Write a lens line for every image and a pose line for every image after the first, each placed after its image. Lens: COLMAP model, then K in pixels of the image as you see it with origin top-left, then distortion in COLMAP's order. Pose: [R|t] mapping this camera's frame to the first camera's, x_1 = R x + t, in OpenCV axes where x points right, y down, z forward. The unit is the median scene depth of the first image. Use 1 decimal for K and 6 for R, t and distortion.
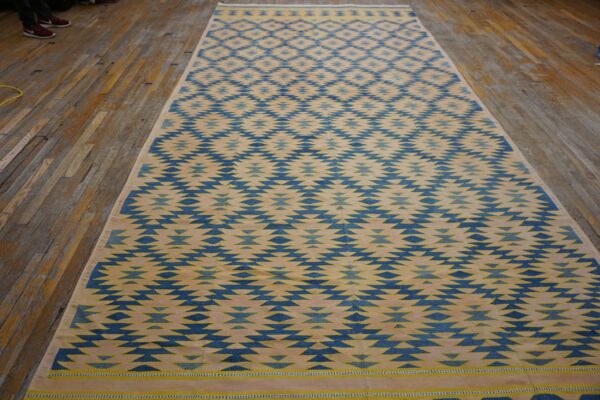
lens RADIAL K [[398.3, 0, 300.9], [0, 398.3, 197.2], [0, 0, 1]] dist [-0.032421, 0.023084]
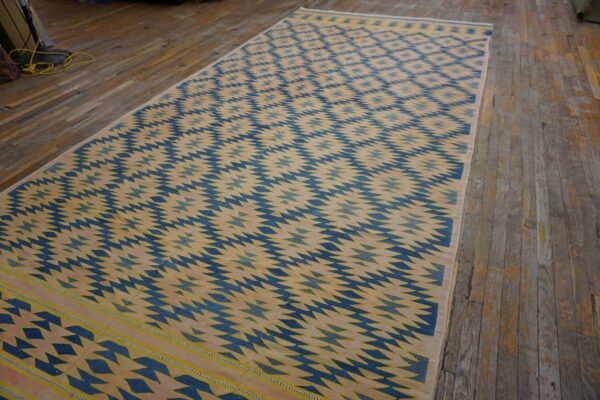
lens RADIAL K [[398.3, 0, 296.7], [0, 398.3, 198.8], [0, 0, 1]] dist [-0.032421, 0.023084]
pose [[0.910847, 0.228575, -0.343672, 0.670557], [-0.240329, 0.970653, 0.008624, 0.003555], [0.335558, 0.074739, 0.939050, 0.089173]]
